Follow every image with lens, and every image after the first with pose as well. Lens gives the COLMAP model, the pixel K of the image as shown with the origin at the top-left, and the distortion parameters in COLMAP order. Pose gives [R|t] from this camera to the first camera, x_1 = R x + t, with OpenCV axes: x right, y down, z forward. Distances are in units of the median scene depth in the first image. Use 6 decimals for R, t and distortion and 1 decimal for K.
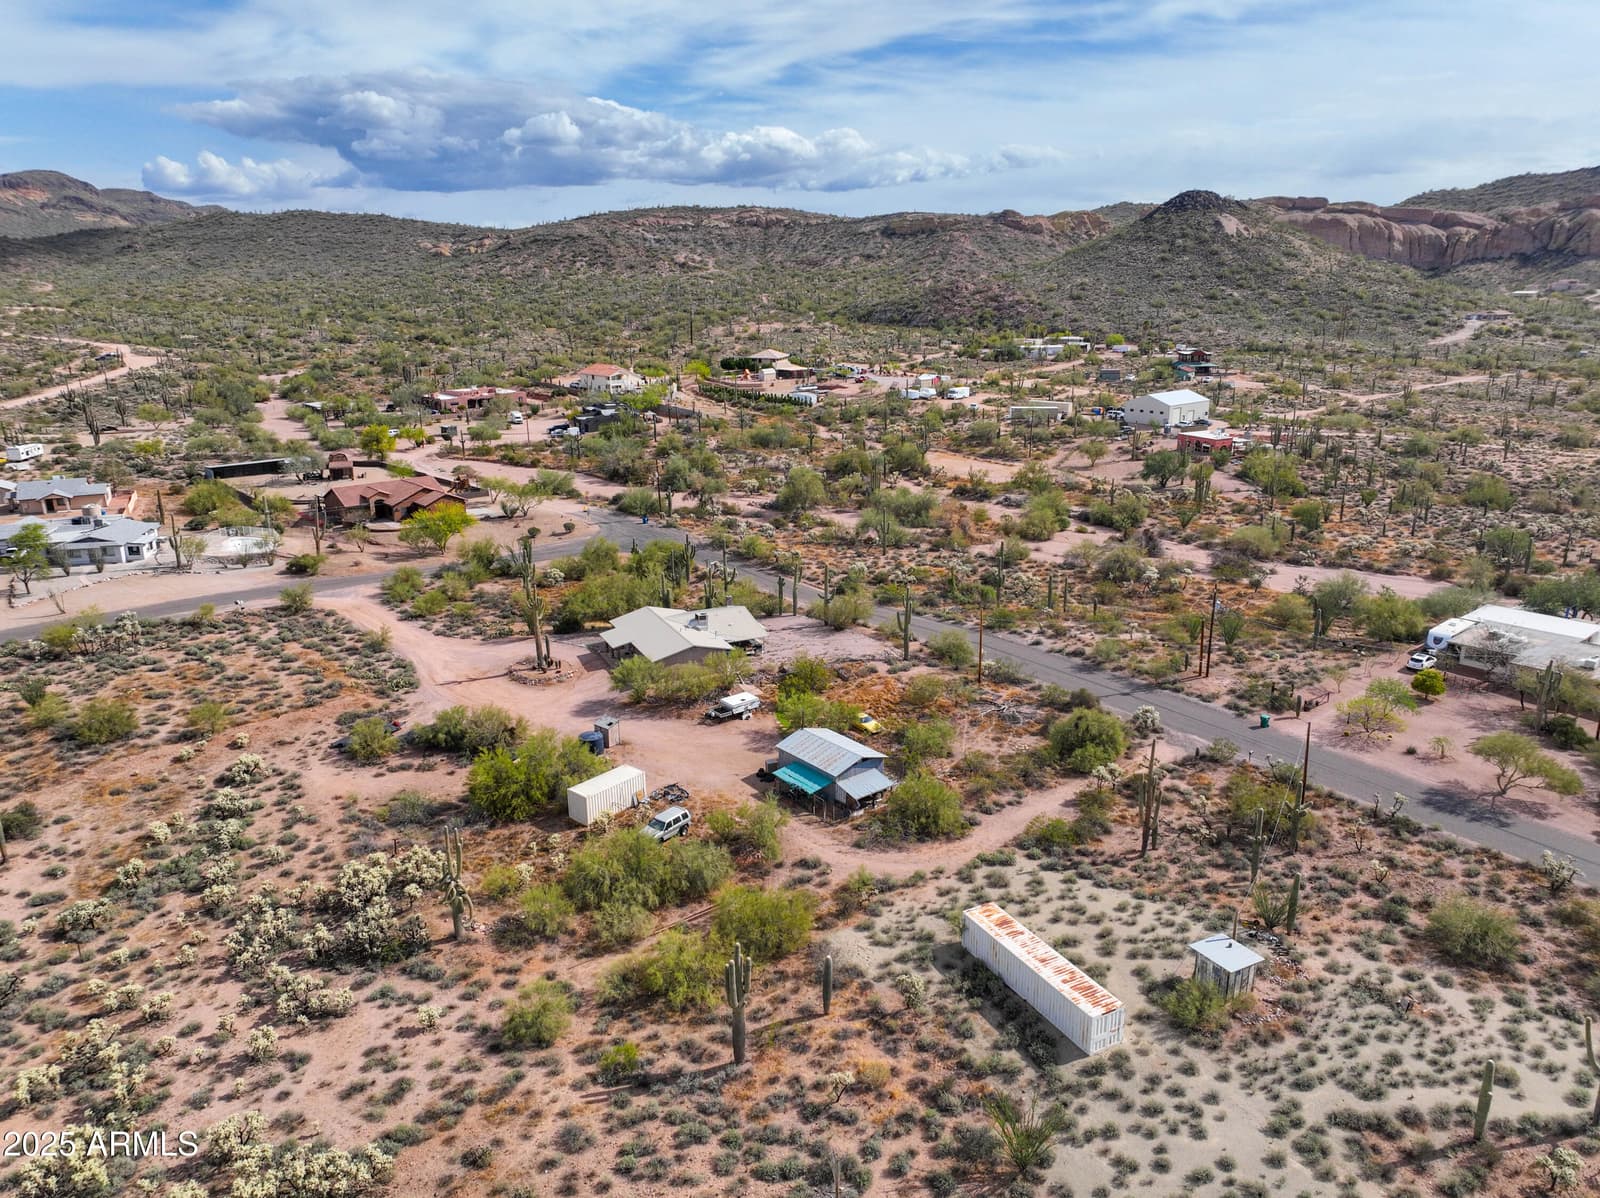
lens RADIAL K [[1123.8, 0, 799.4], [0, 1123.8, 598.9], [0, 0, 1]] dist [-0.004827, 0.023605]
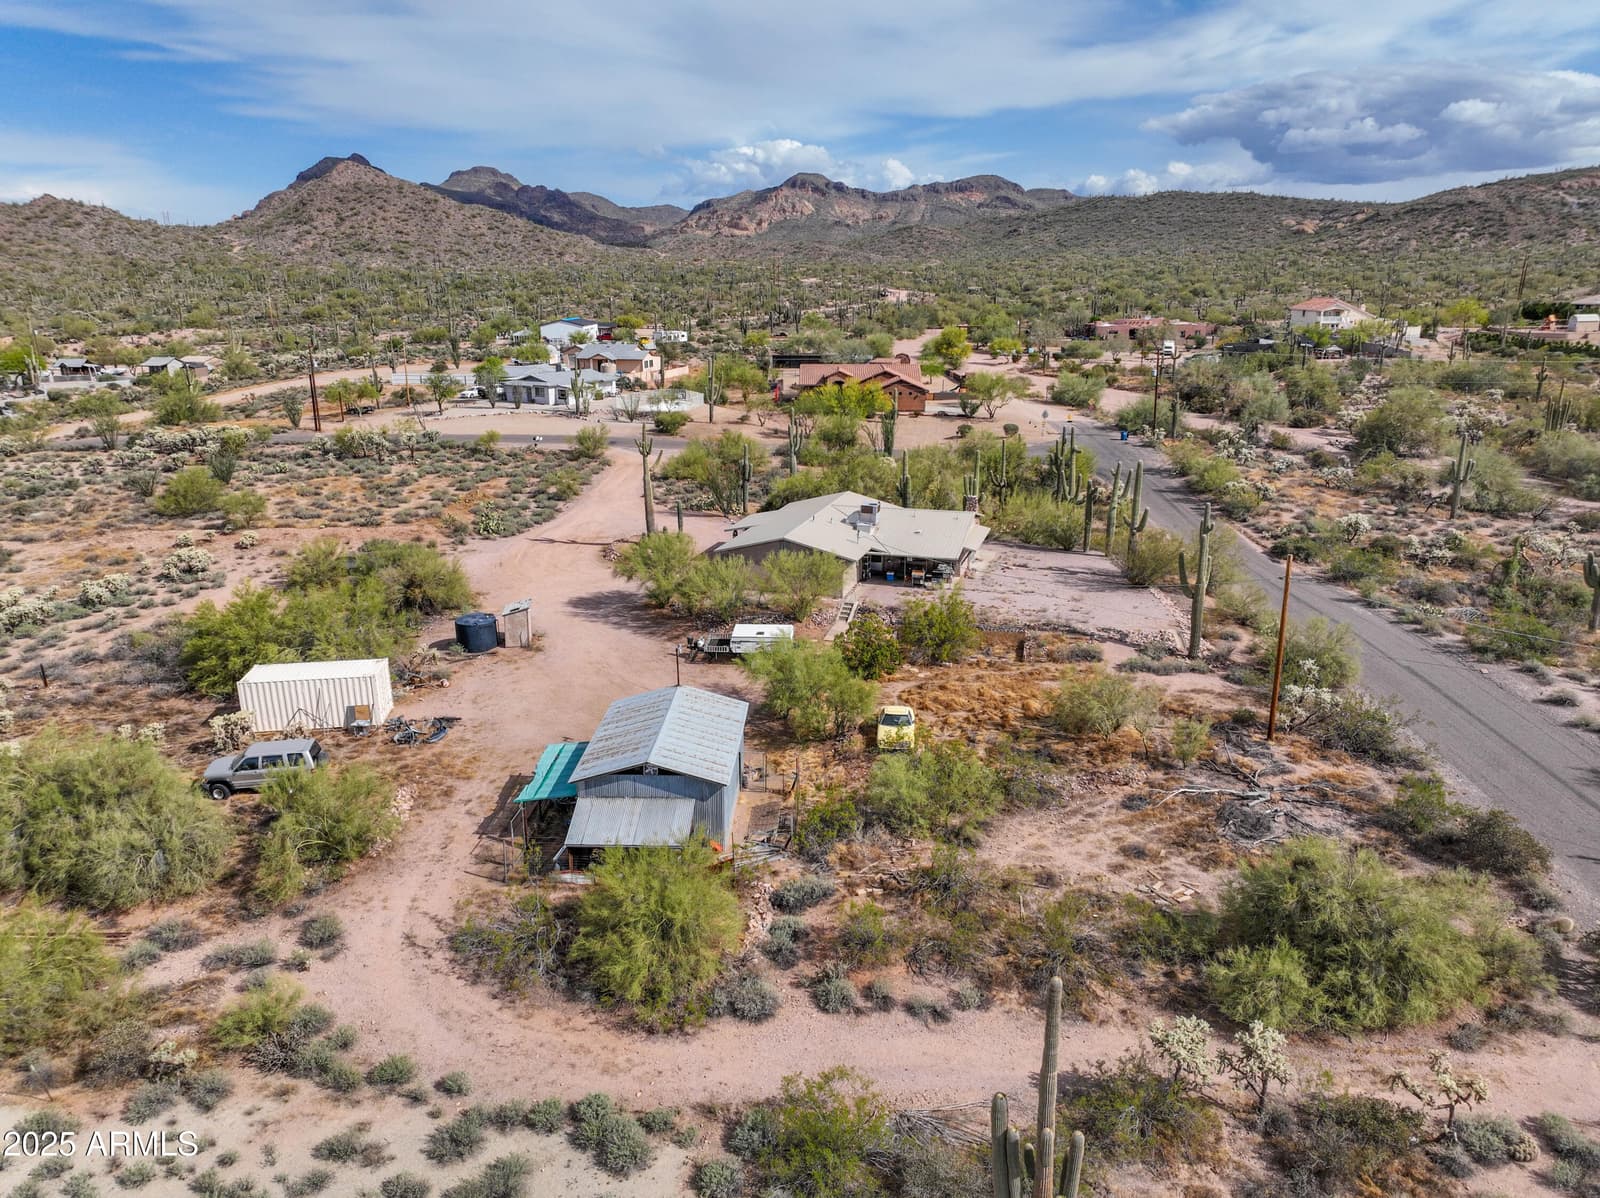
lens RADIAL K [[1123.8, 0, 800.6], [0, 1123.8, 596.9], [0, 0, 1]] dist [-0.004827, 0.023605]
pose [[0.745099, 0.190464, -0.639180, 0.291056], [-0.189982, 0.979265, 0.070340, 0.028419], [0.639324, 0.069023, 0.765834, 0.554221]]
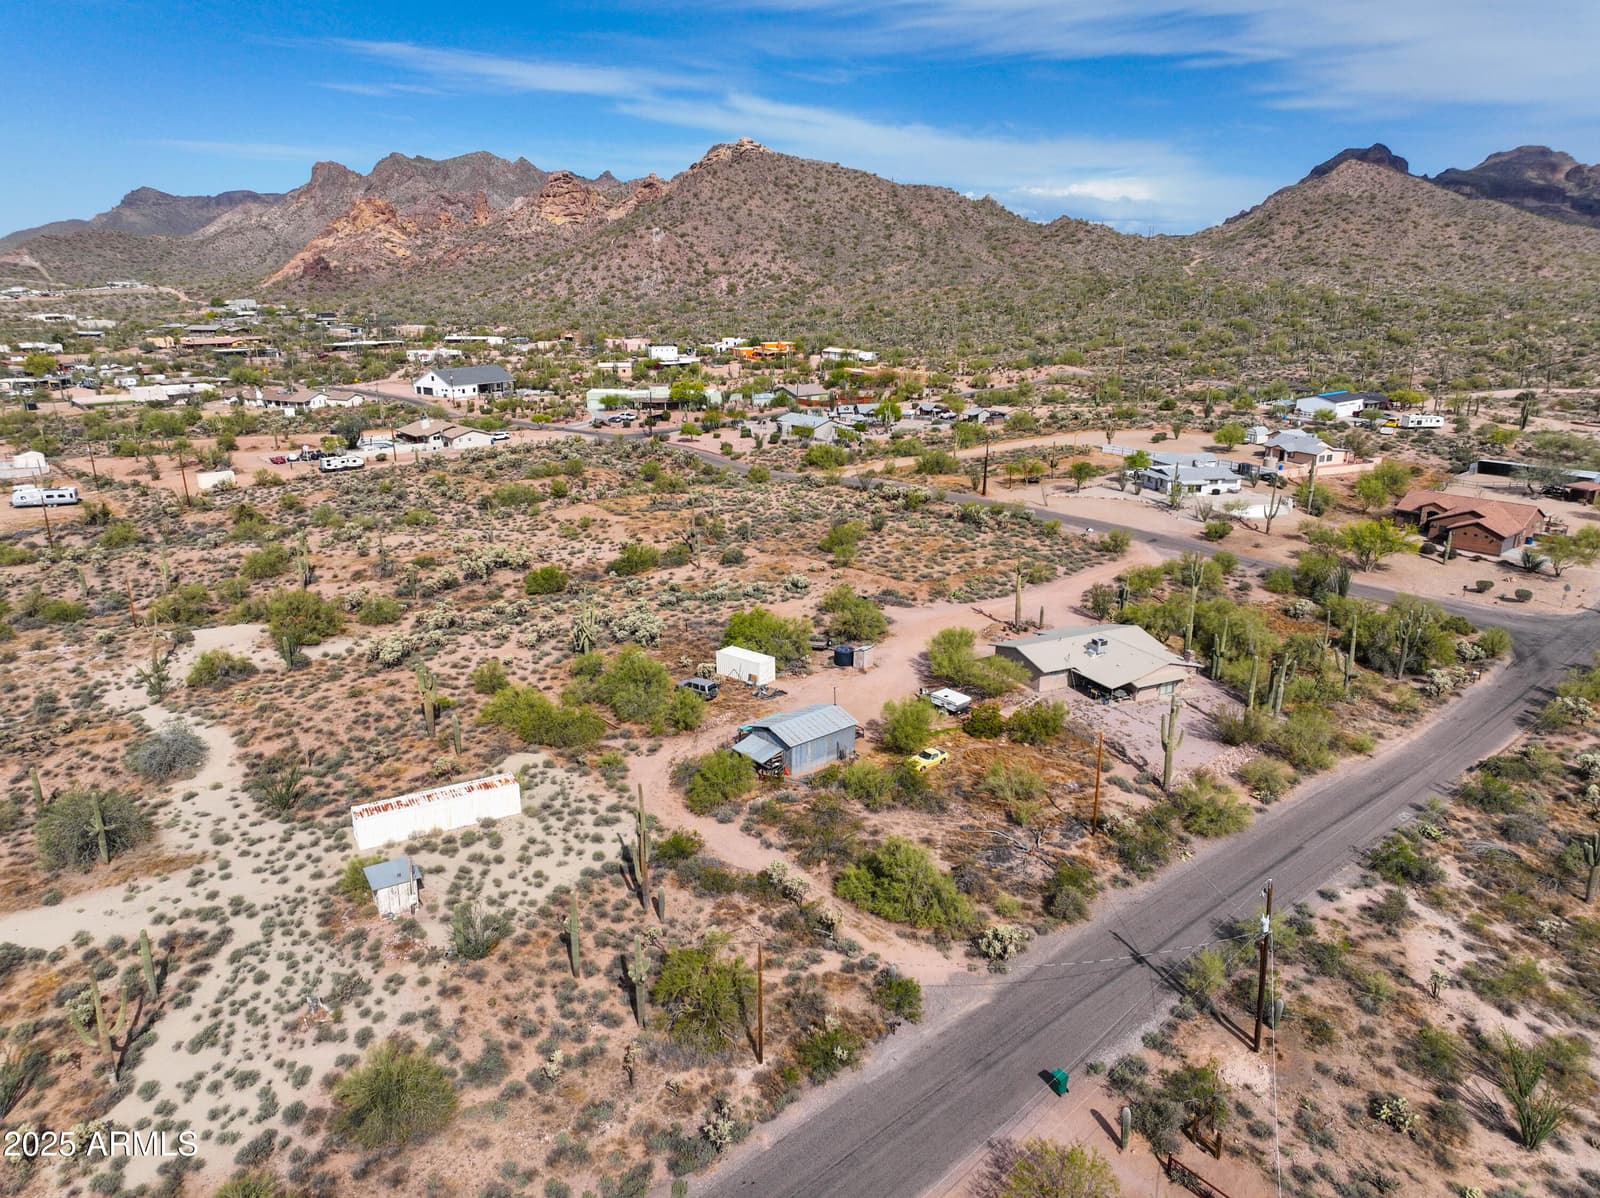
lens RADIAL K [[1123.8, 0, 800.9], [0, 1123.8, 598.2], [0, 0, 1]] dist [-0.004827, 0.023605]
pose [[0.028998, 0.297527, -0.954273, 0.804347], [-0.285781, 0.917293, 0.277313, -0.210941], [0.957856, 0.264671, 0.111628, 0.697273]]
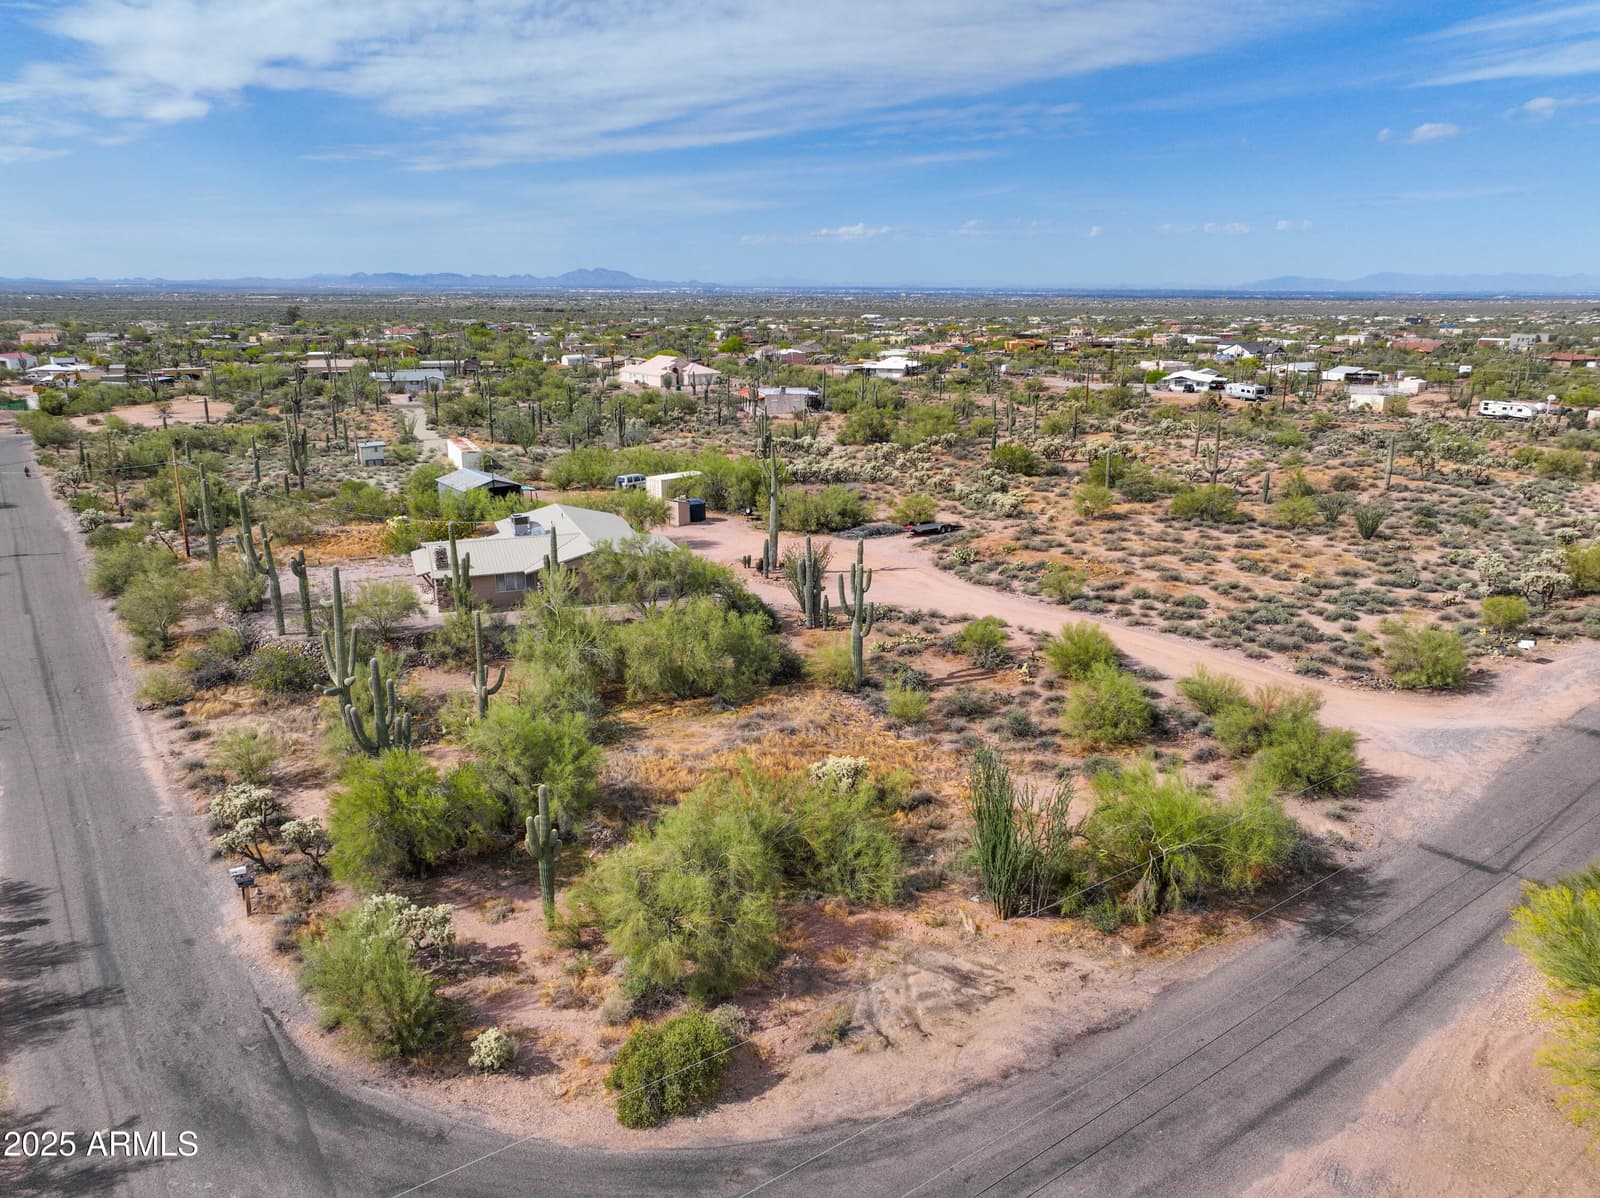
lens RADIAL K [[1123.8, 0, 797.7], [0, 1123.8, 590.6], [0, 0, 1]] dist [-0.004827, 0.023605]
pose [[-0.997834, -0.012377, 0.064610, -0.299248], [0.023477, 0.850466, 0.525505, -0.291199], [-0.061453, 0.525884, -0.848334, 1.631342]]
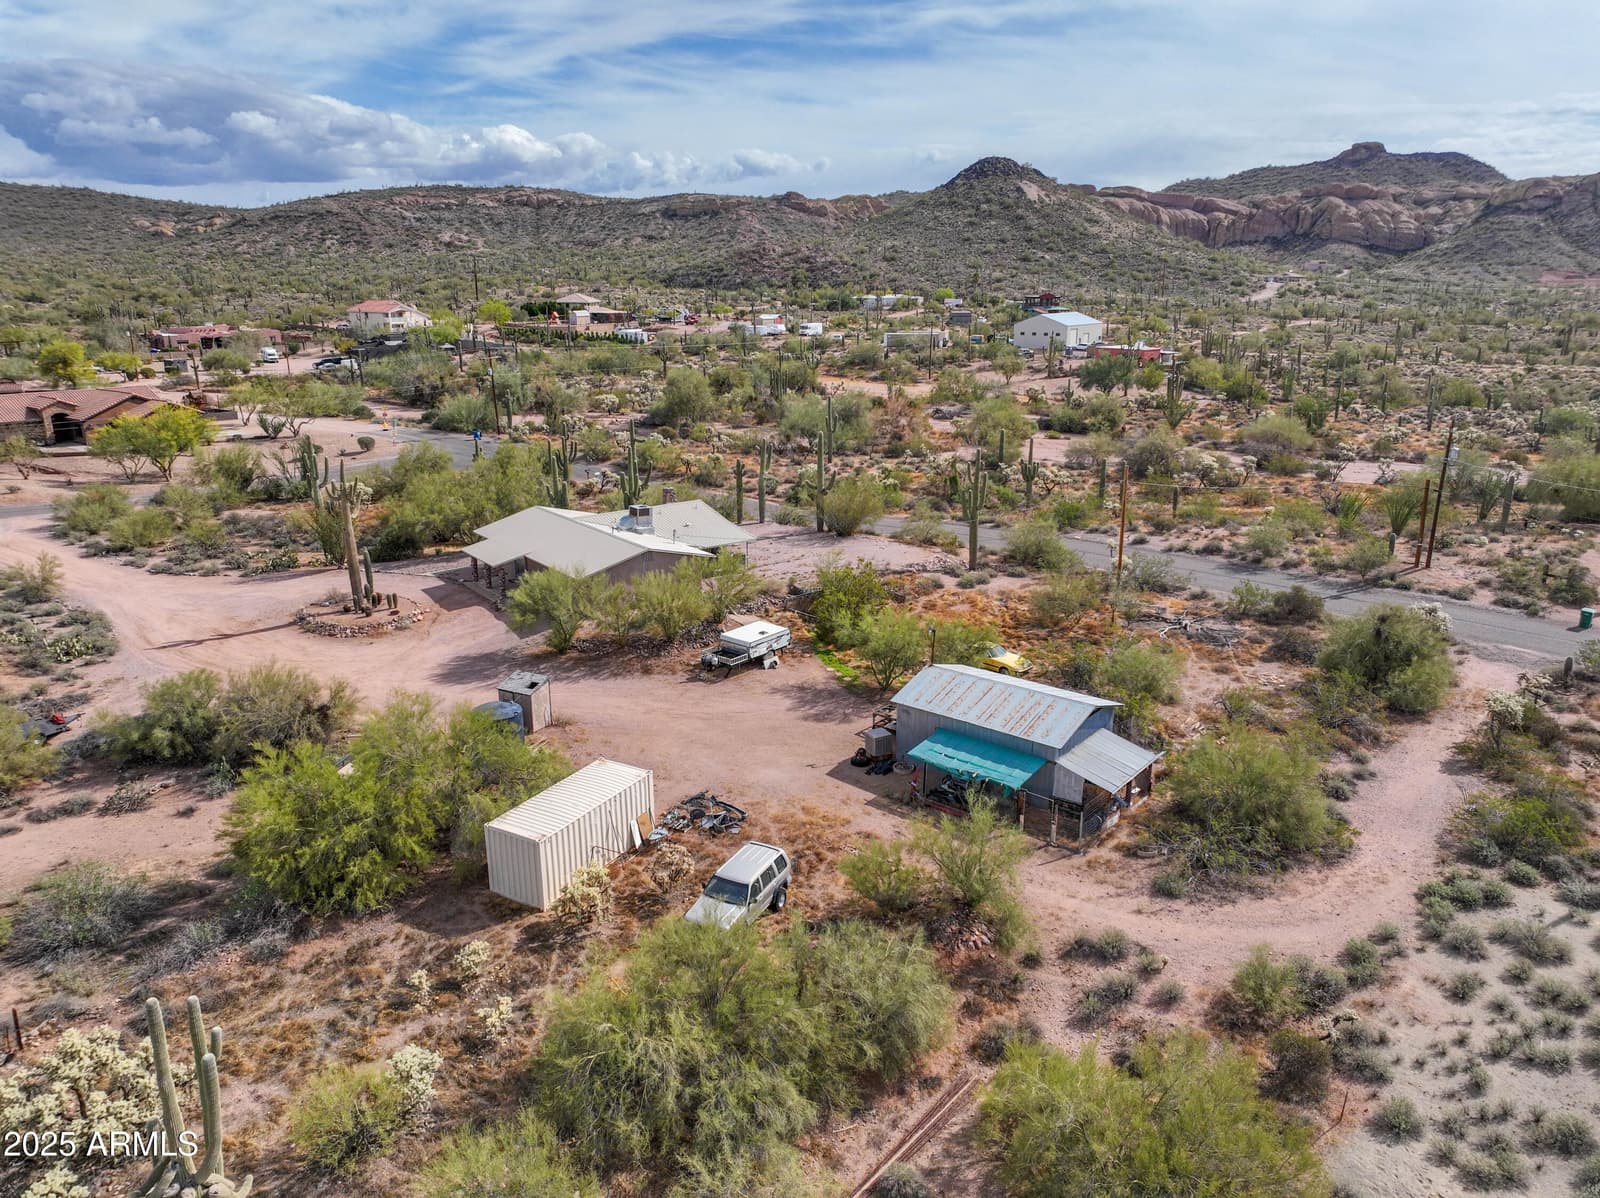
lens RADIAL K [[1123.8, 0, 799.7], [0, 1123.8, 601.4], [0, 0, 1]] dist [-0.004827, 0.023605]
pose [[0.980324, -0.051432, 0.190578, -0.127265], [0.051651, 0.998658, 0.003823, 0.068841], [-0.190519, 0.006096, 0.981665, 0.431008]]
